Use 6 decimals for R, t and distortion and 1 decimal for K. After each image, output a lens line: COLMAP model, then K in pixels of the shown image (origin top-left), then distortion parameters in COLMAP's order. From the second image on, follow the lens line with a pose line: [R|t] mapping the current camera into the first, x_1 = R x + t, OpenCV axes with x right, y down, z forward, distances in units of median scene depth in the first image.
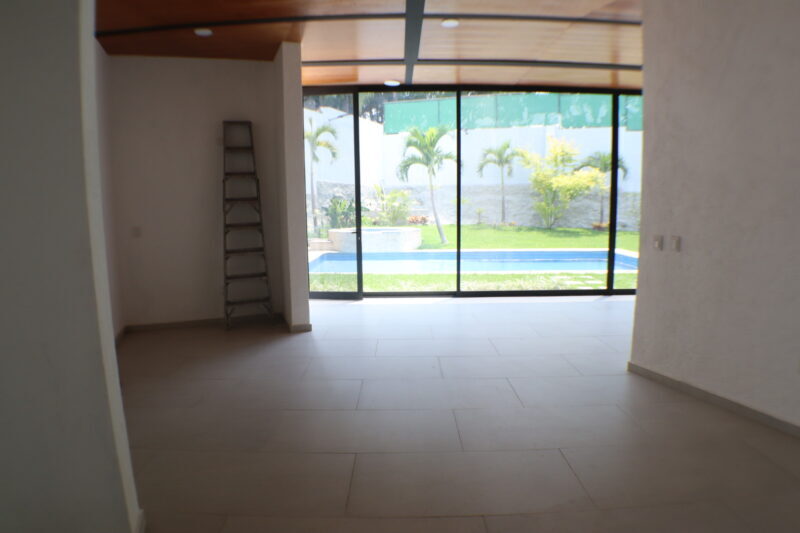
lens RADIAL K [[473.6, 0, 400.0], [0, 473.6, 266.5], [0, 0, 1]] dist [-0.109111, 0.000704]
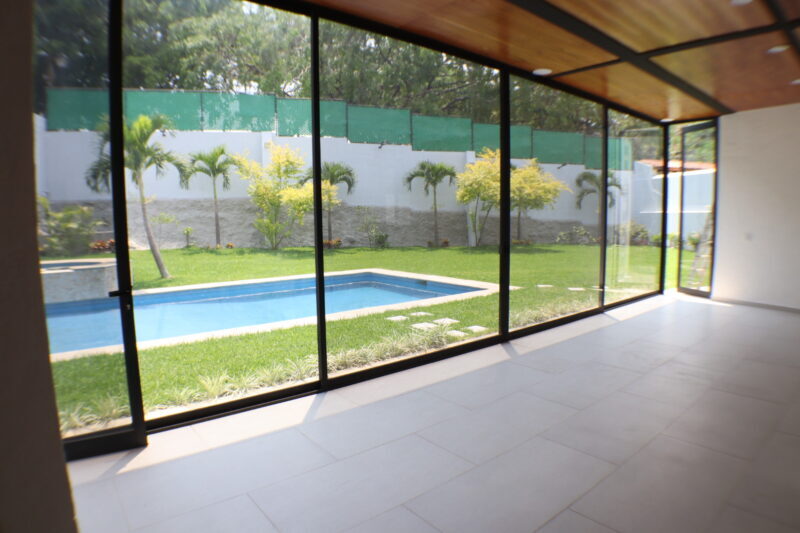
lens RADIAL K [[476.0, 0, 386.6], [0, 476.0, 265.2], [0, 0, 1]] dist [-0.112256, 0.000046]
pose [[0.793009, -0.064595, 0.605775, -0.049365], [0.088460, 0.996034, -0.009592, -0.023830], [-0.602753, 0.061193, 0.795578, 0.175795]]
